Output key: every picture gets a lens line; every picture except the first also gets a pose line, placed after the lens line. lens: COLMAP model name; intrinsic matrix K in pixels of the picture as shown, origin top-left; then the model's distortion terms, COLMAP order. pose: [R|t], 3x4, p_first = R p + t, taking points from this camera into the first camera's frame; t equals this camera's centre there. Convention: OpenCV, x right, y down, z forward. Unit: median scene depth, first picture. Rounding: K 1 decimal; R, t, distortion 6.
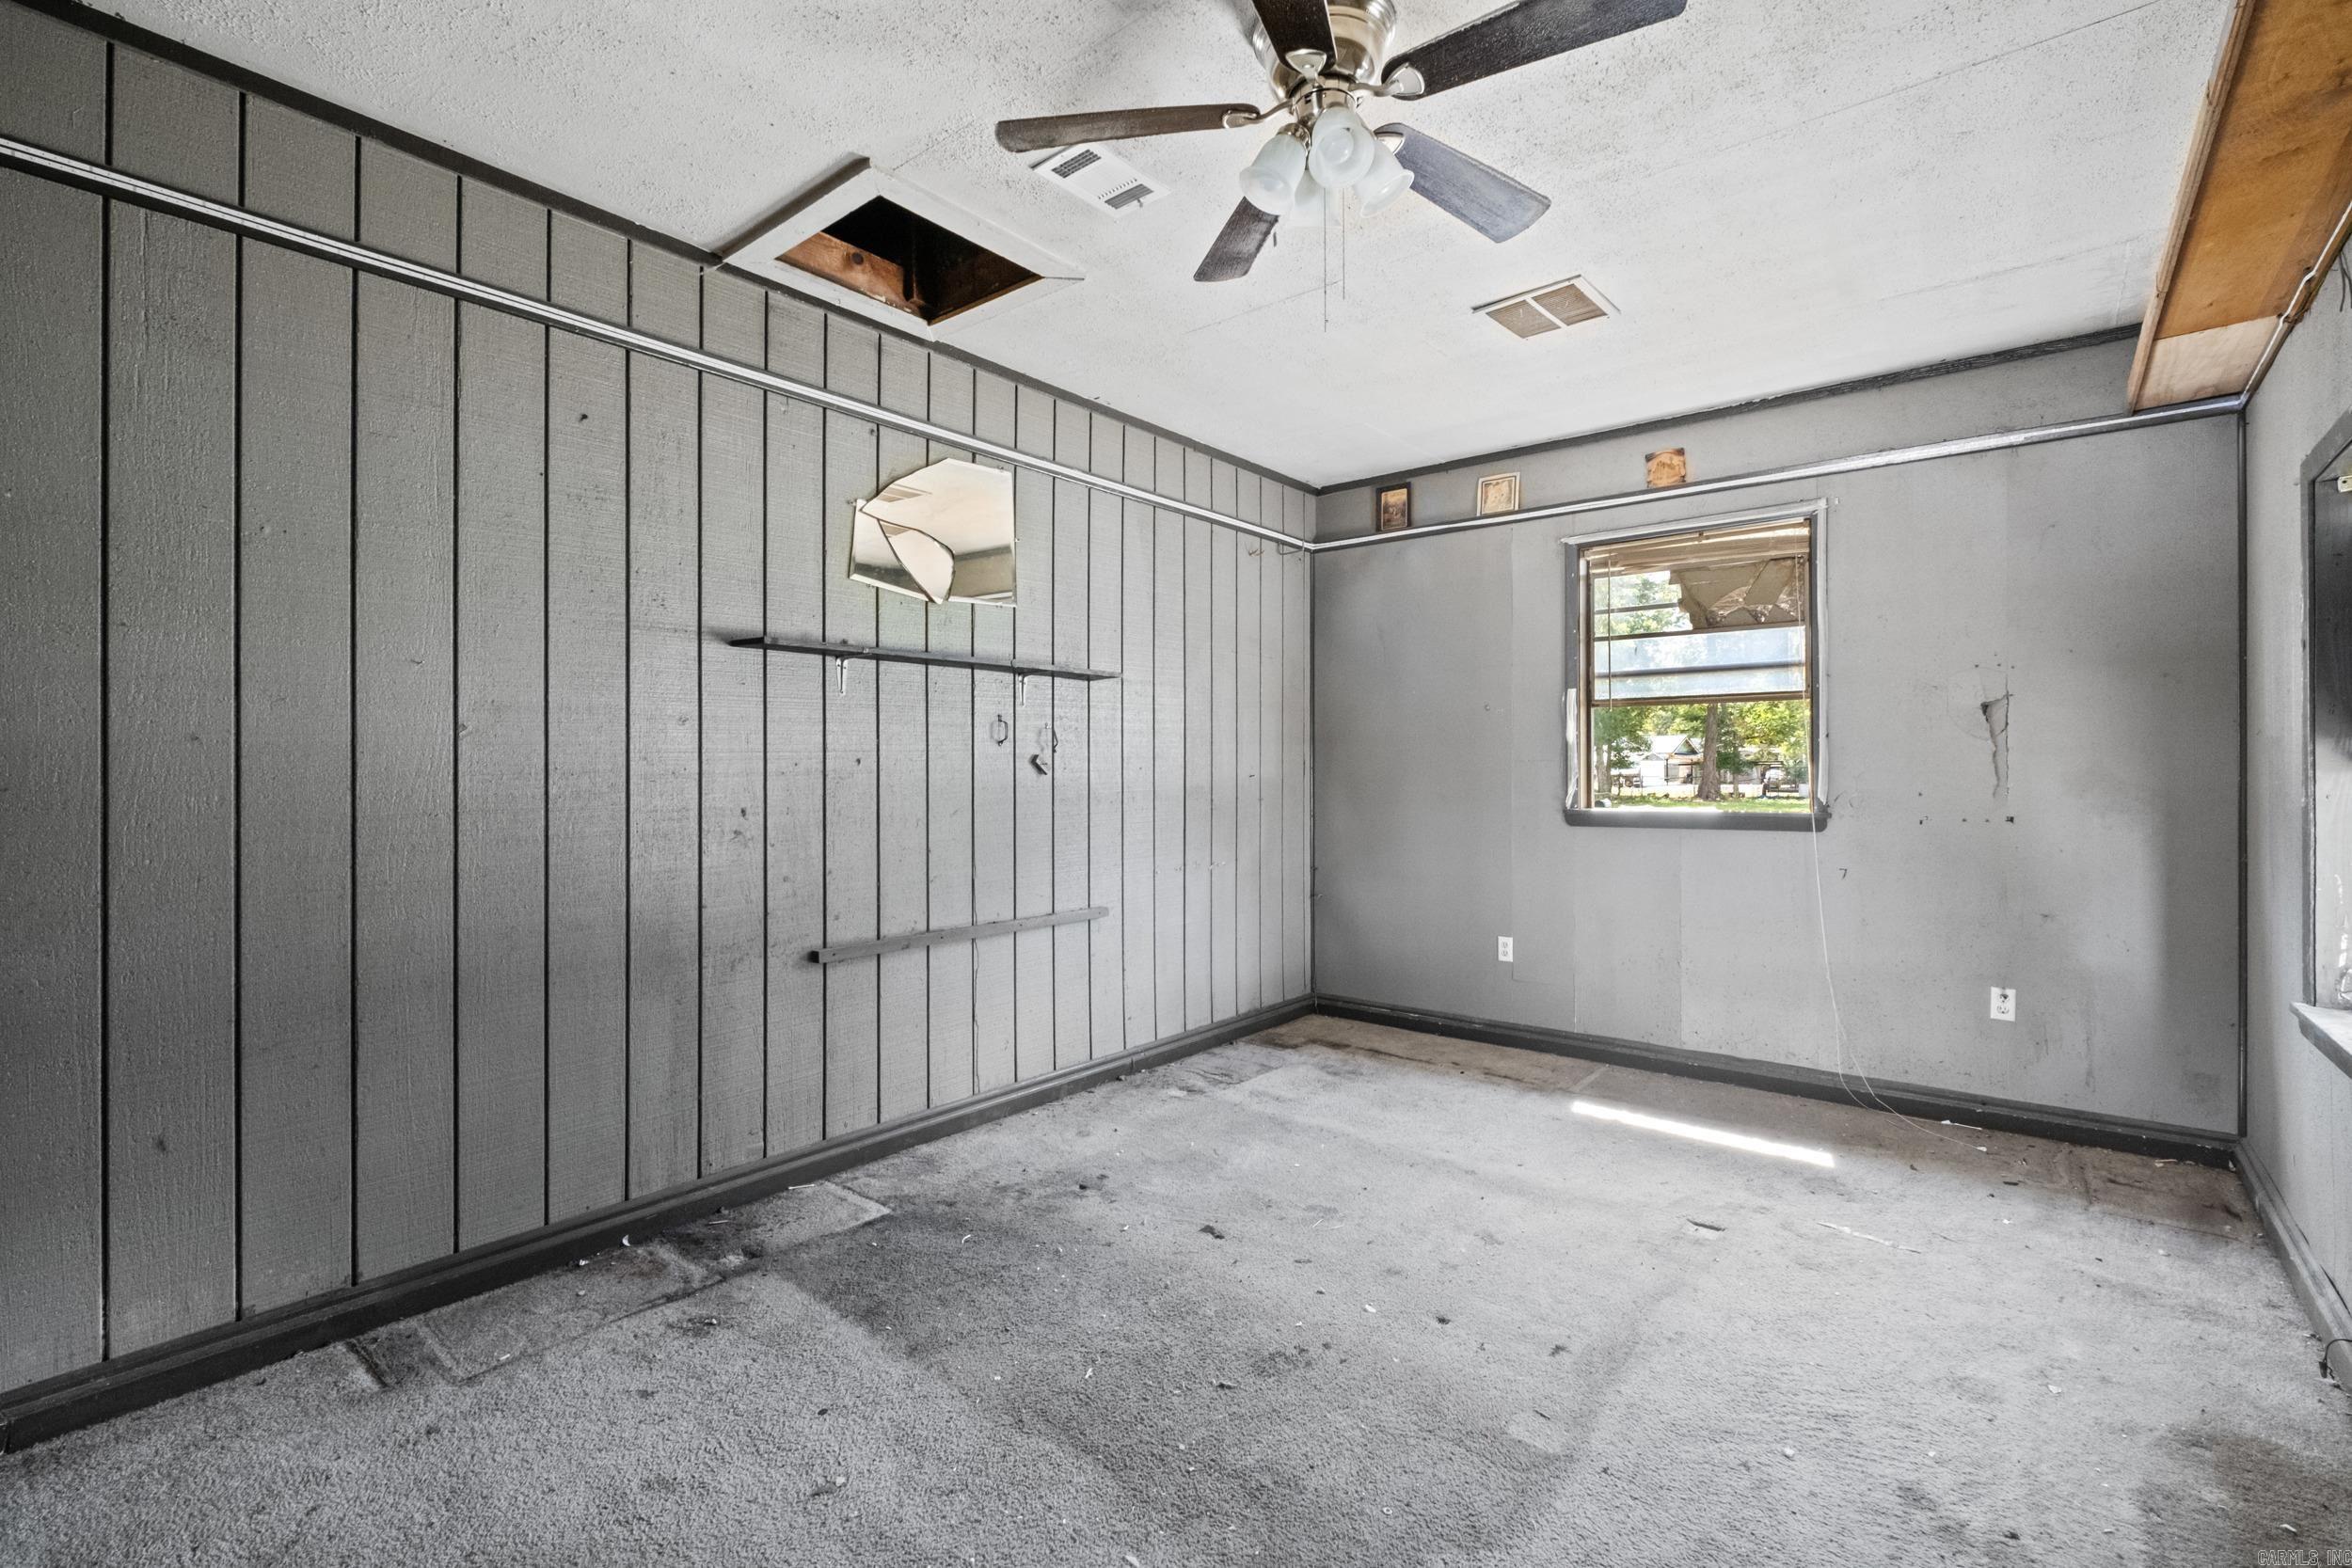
lens RADIAL K [[1033.3, 0, 1184.1], [0, 1033.3, 775.6], [0, 0, 1]] dist [-0.004531, -0.001404]
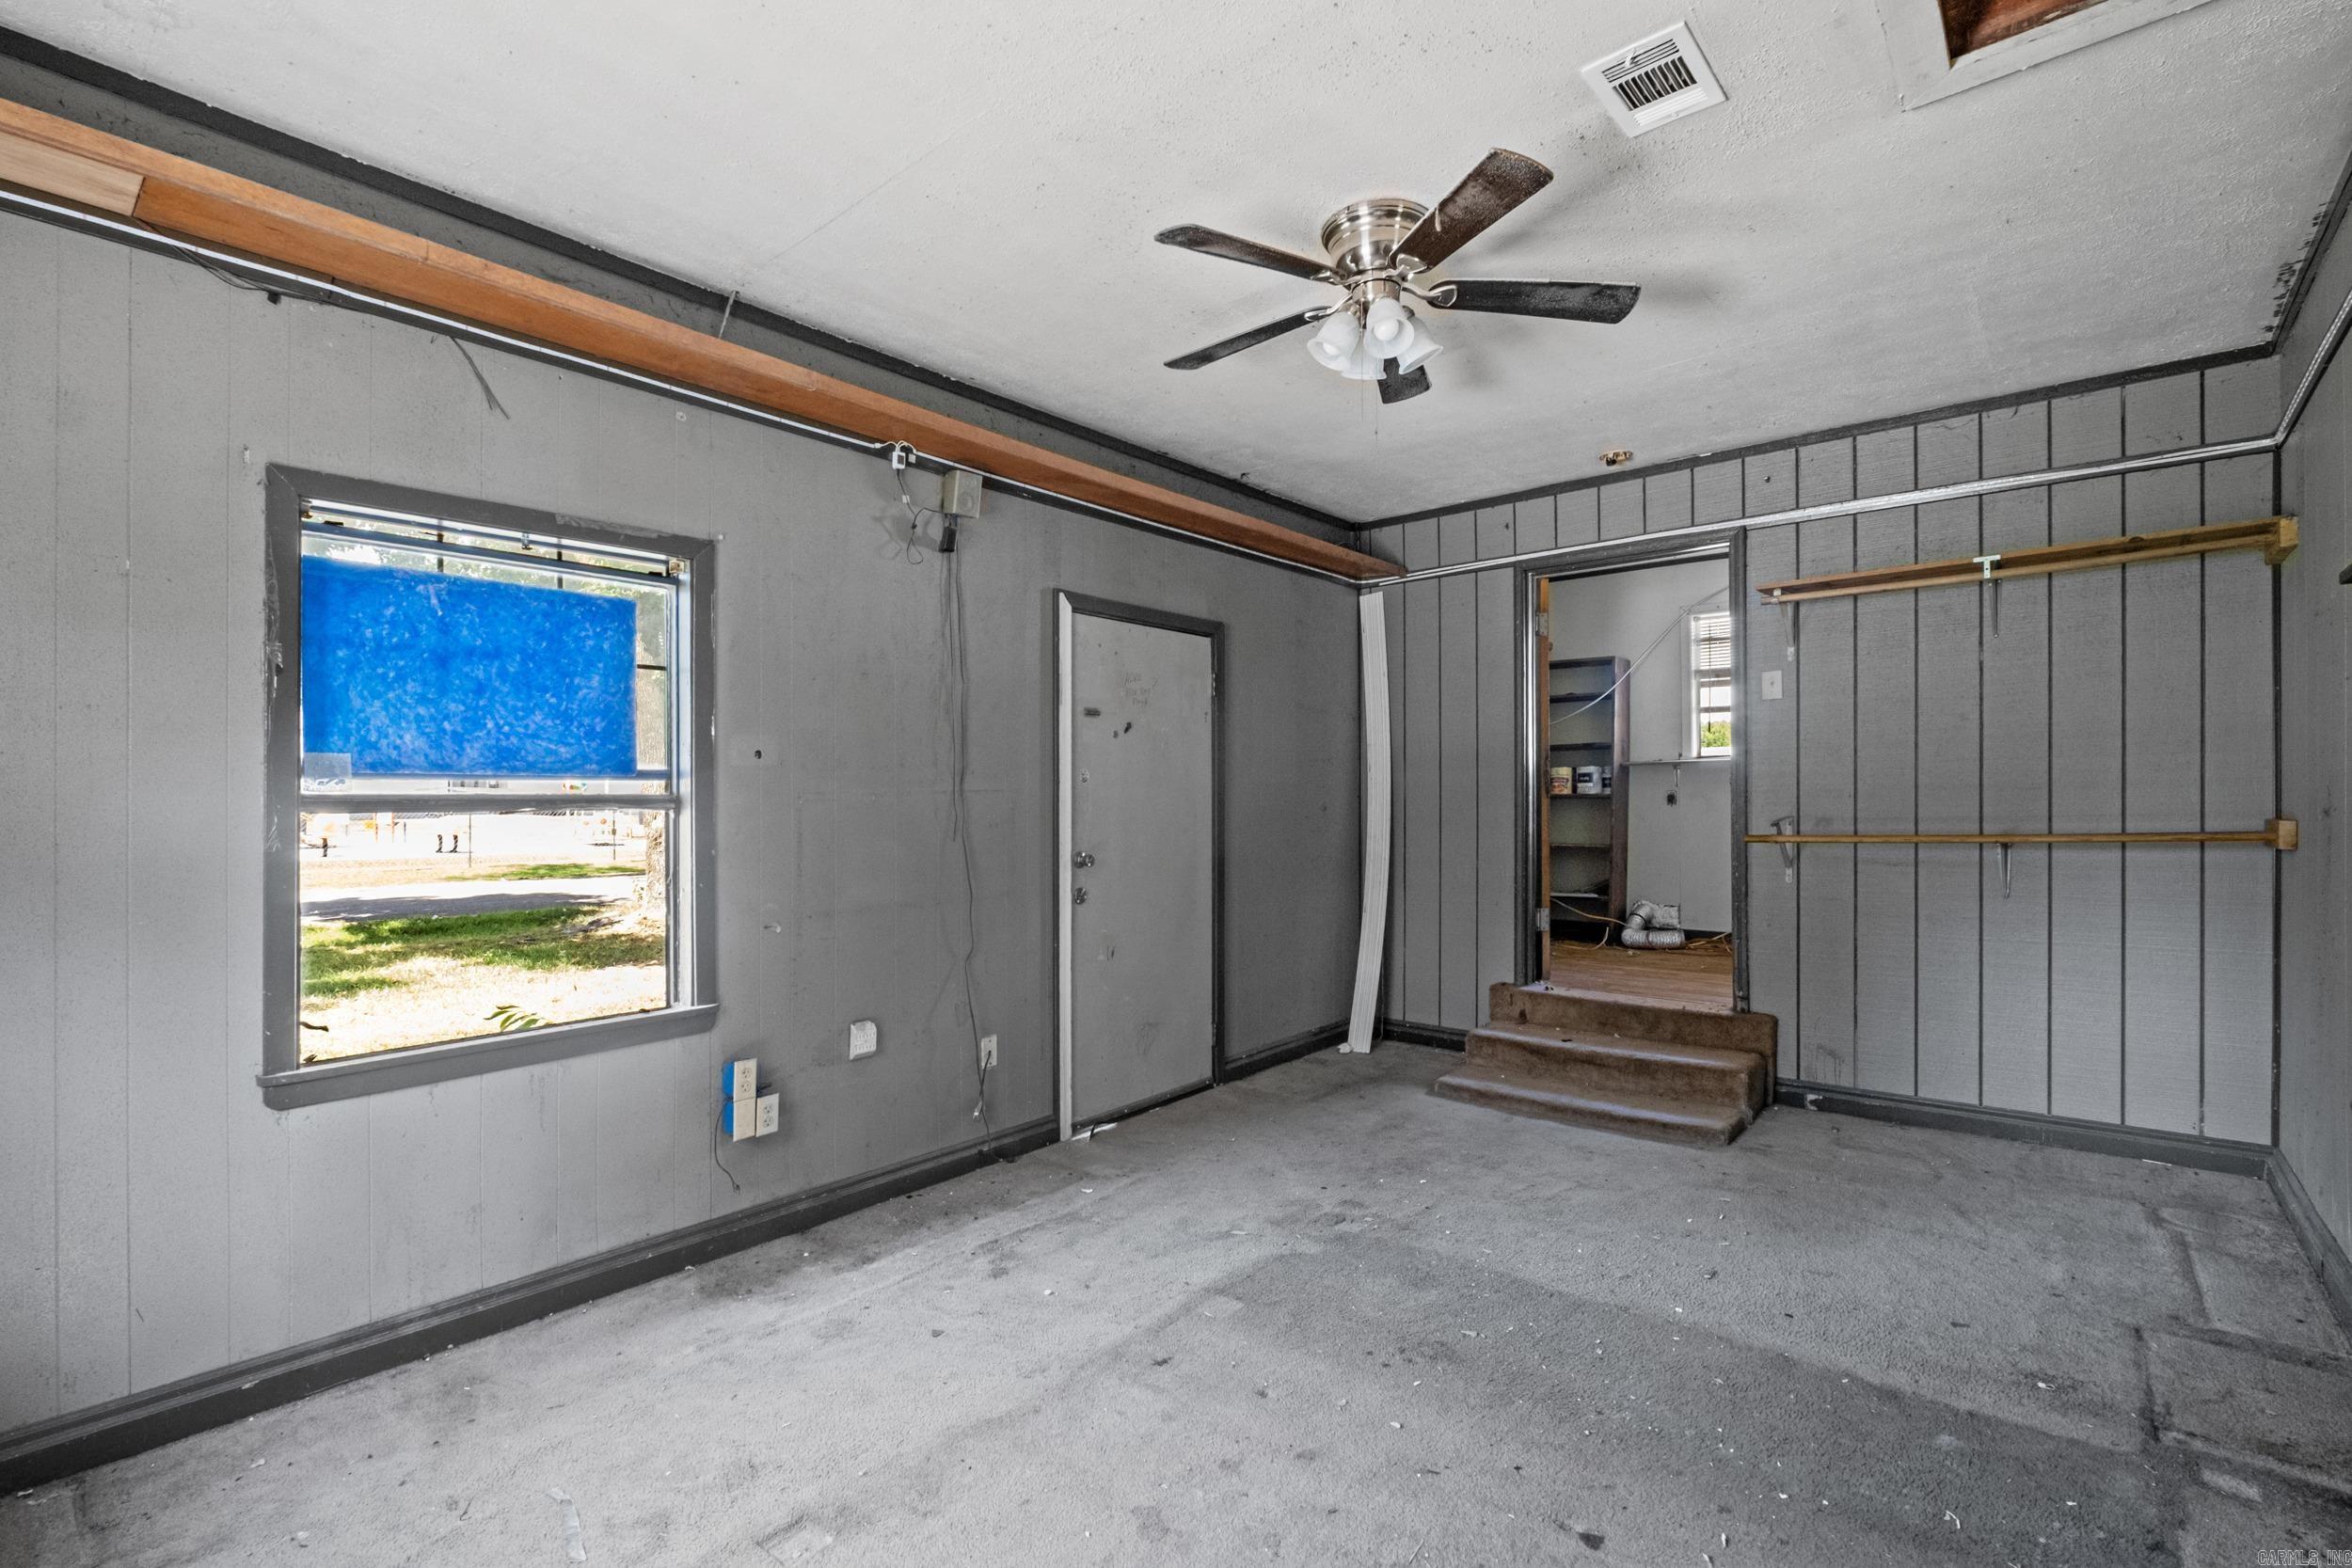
lens RADIAL K [[1033.3, 0, 1169.2], [0, 1033.3, 798.8], [0, 0, 1]] dist [-0.004531, -0.001404]
pose [[-0.999651, 0.008630, 0.024973, 0.305464], [0.008749, 0.999951, 0.004672, -0.015790], [-0.024932, 0.004889, -0.999677, 1.913307]]
